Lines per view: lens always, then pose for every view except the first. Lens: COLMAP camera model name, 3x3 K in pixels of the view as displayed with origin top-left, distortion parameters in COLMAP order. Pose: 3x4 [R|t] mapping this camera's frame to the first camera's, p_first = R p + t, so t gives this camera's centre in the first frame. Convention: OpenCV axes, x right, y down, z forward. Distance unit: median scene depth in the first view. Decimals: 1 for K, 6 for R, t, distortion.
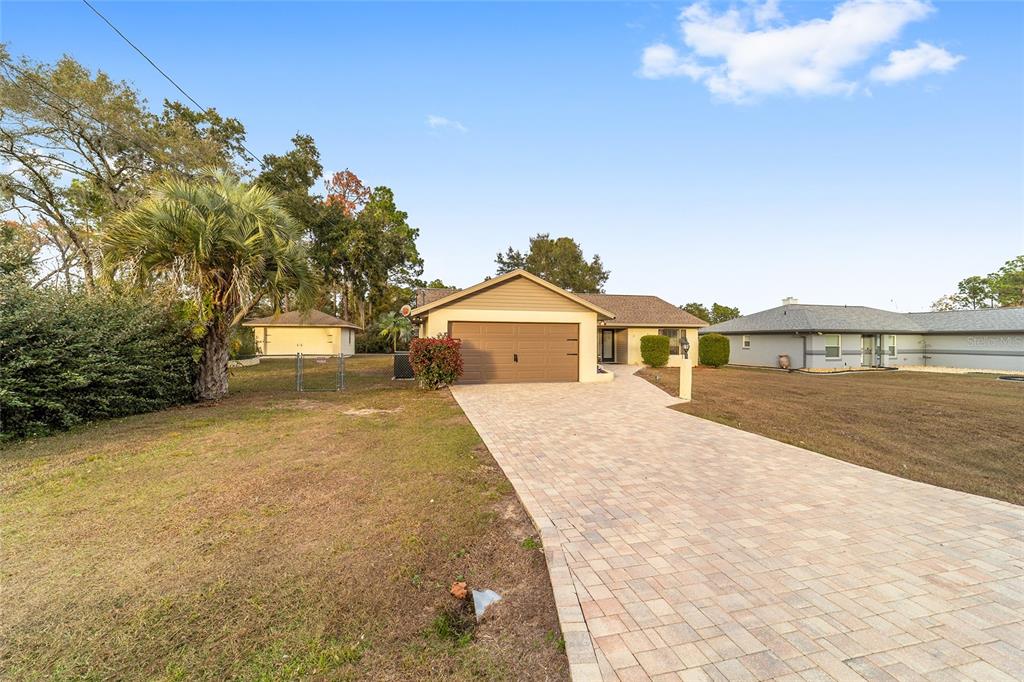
lens RADIAL K [[391.5, 0, 504.3], [0, 391.5, 337.1], [0, 0, 1]] dist [-0.004487, 0.000909]
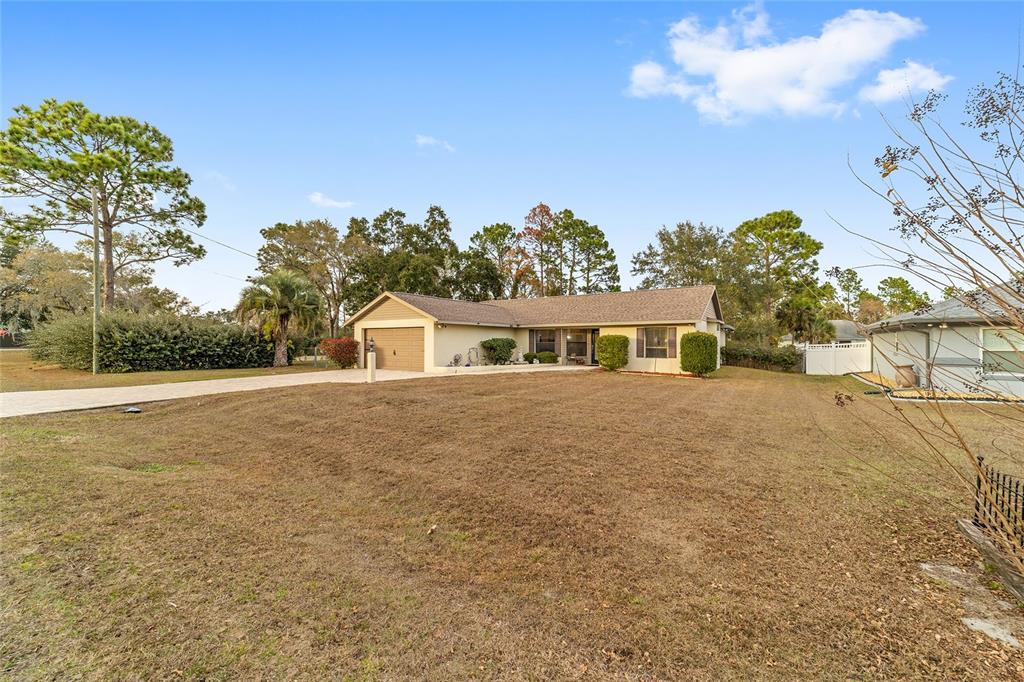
lens RADIAL K [[391.5, 0, 509.6], [0, 391.5, 340.3], [0, 0, 1]] dist [-0.004487, 0.000909]
pose [[0.681180, -0.007106, -0.732081, 0.773030], [0.003797, 0.999974, -0.006173, 0.010382], [0.732106, 0.001425, 0.681189, 0.182993]]
